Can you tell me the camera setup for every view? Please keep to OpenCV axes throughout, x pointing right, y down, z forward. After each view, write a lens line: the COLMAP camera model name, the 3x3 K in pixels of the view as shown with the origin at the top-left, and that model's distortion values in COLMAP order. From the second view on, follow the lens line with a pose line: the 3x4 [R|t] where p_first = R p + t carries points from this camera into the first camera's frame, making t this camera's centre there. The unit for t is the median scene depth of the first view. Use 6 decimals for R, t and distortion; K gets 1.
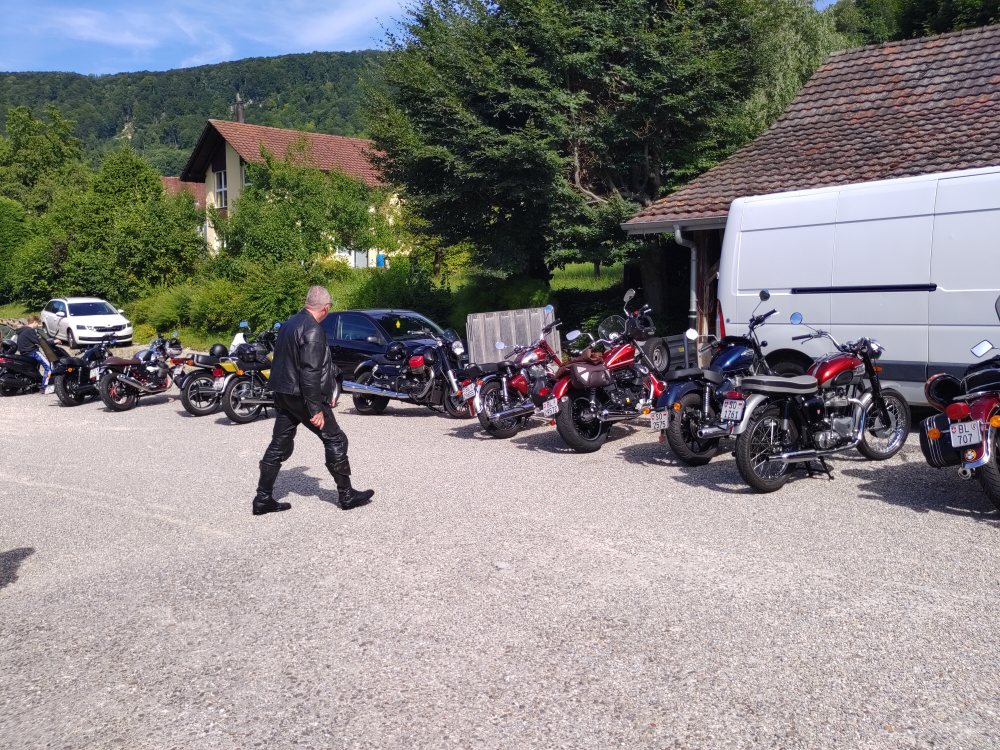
lens RADIAL K [[879.7, 0, 496.8], [0, 879.7, 381.7], [0, 0, 1]] dist [0.054152, -0.027942]
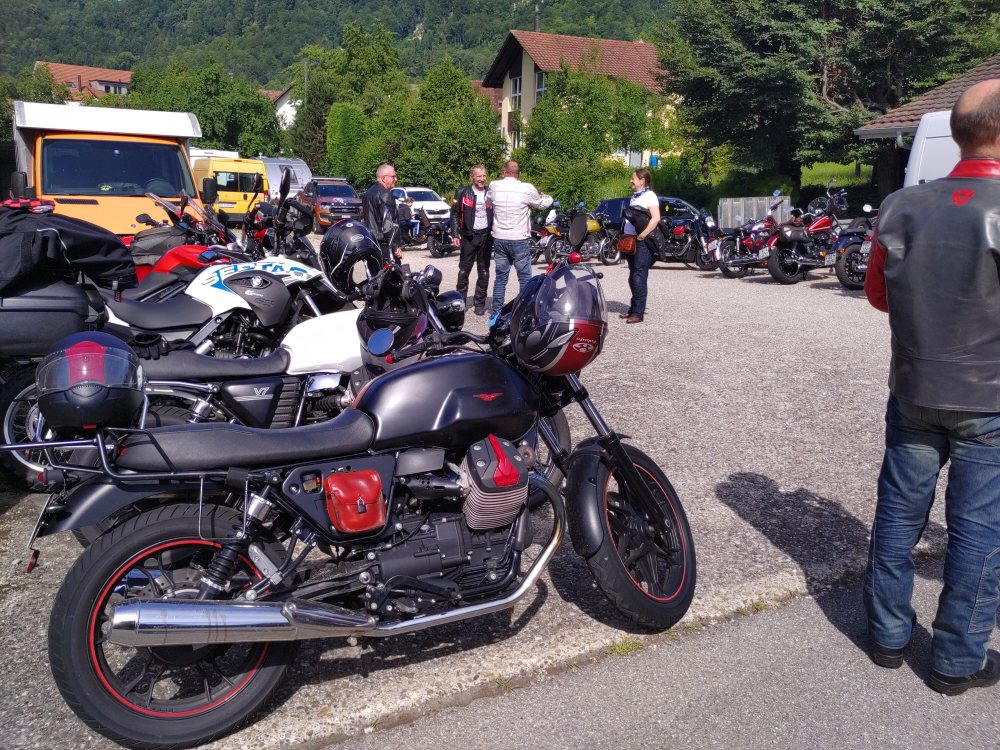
lens RADIAL K [[908.7, 0, 500.0], [0, 908.7, 375.0], [0, 0, 1]] dist [0.059958, -0.022332]
pose [[0.958435, 0.081499, -0.273422, 0.040649], [-0.056033, 0.993439, 0.099700, 0.059886], [0.279754, -0.080236, 0.956713, -0.387022]]
